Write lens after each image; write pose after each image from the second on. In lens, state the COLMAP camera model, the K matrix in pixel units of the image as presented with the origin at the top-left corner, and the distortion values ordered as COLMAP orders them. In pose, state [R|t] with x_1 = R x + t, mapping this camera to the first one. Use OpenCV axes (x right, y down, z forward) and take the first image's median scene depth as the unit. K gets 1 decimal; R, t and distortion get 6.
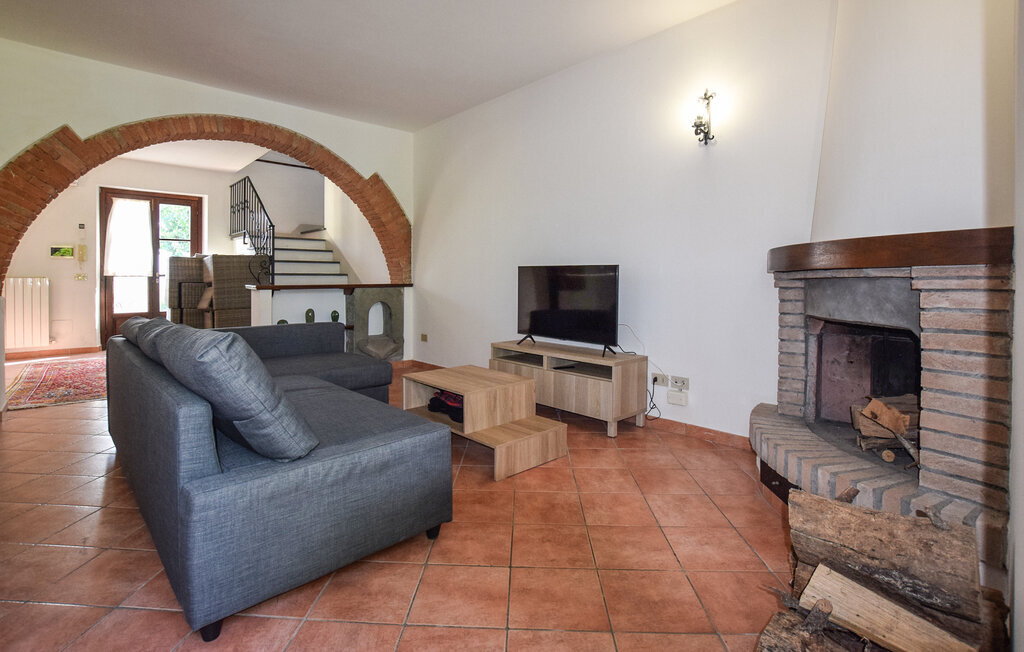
lens RADIAL K [[468.3, 0, 502.4], [0, 468.3, 274.5], [0, 0, 1]] dist [-0.021162, 0.001028]
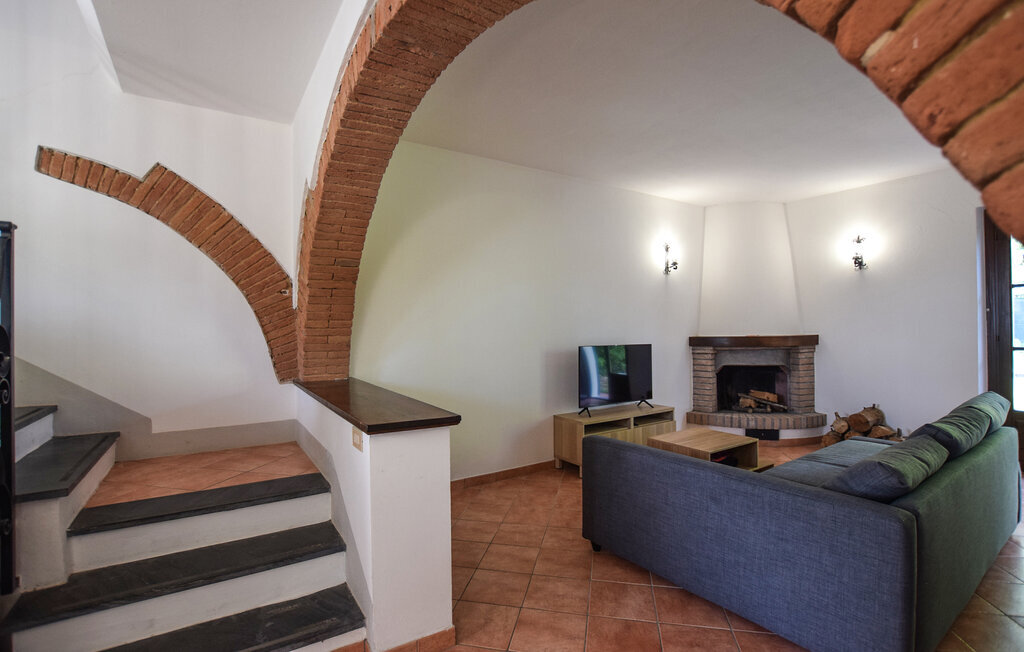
lens RADIAL K [[468.3, 0, 502.0], [0, 468.3, 319.2], [0, 0, 1]] dist [-0.021162, 0.001028]
pose [[0.174518, 0.005988, 0.984636, -1.077148], [-0.000101, 0.999982, -0.006064, -0.073920], [-0.984654, 0.000959, 0.174516, 1.001749]]
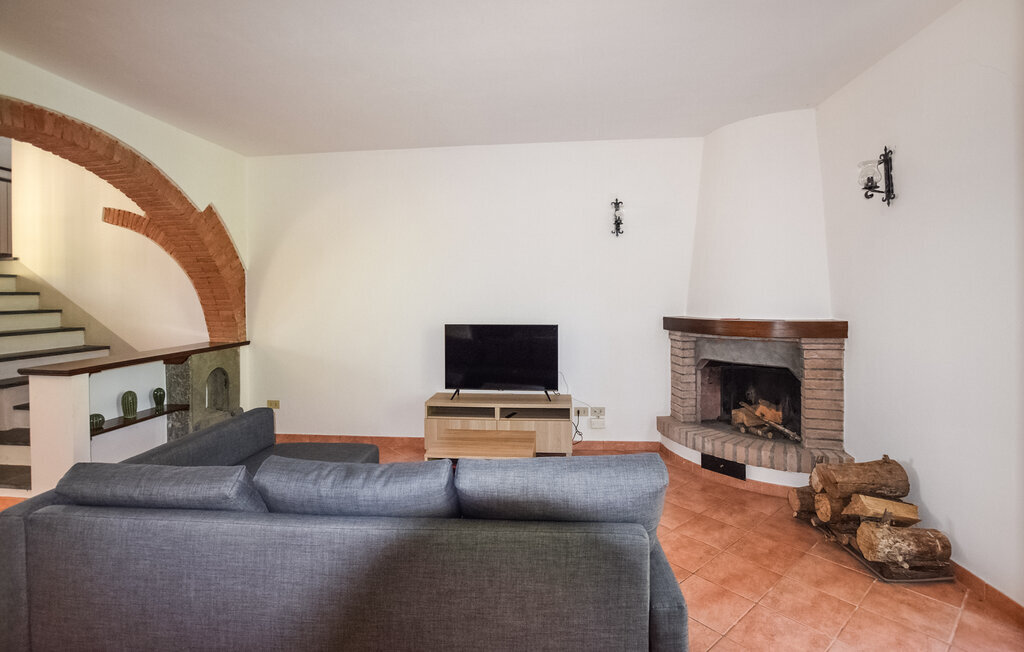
lens RADIAL K [[468.3, 0, 494.1], [0, 468.3, 291.9], [0, 0, 1]] dist [-0.021162, 0.001028]
pose [[0.757968, -0.010249, 0.652211, -0.568219], [0.009247, 0.999945, 0.004967, -0.095093], [-0.652226, 0.002266, 0.758021, 0.143385]]
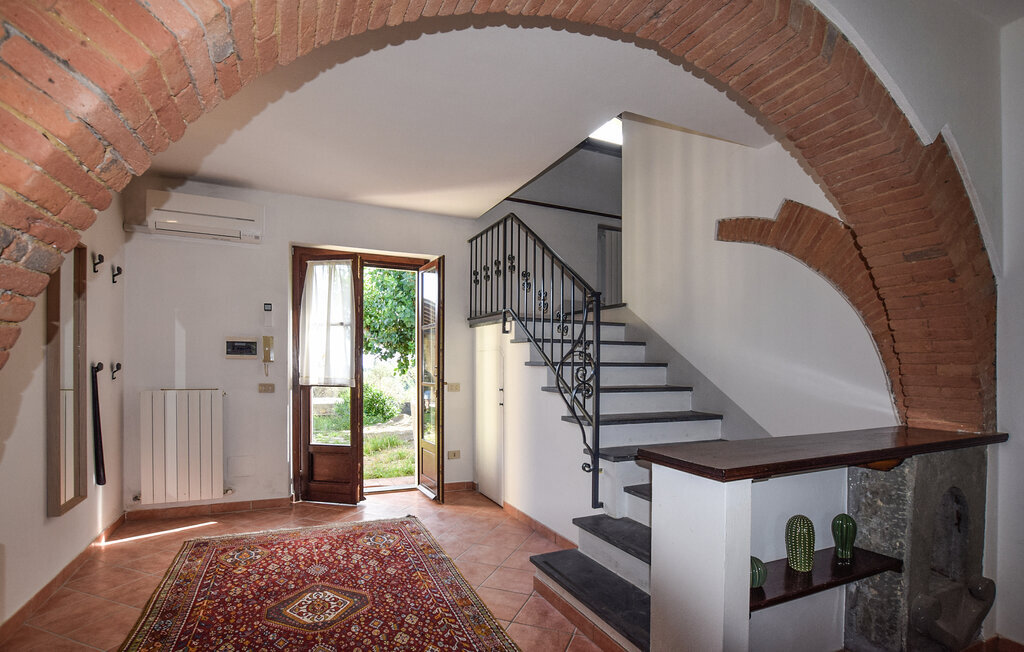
lens RADIAL K [[491.1, 0, 527.3], [0, 491.1, 368.4], [0, 0, 1]] dist [-0.017844, -0.000291]
pose [[0.960858, 0.005661, -0.276983, -0.642248], [-0.003102, 0.999948, 0.009675, -0.049308], [0.277023, -0.008438, 0.960826, 0.758442]]
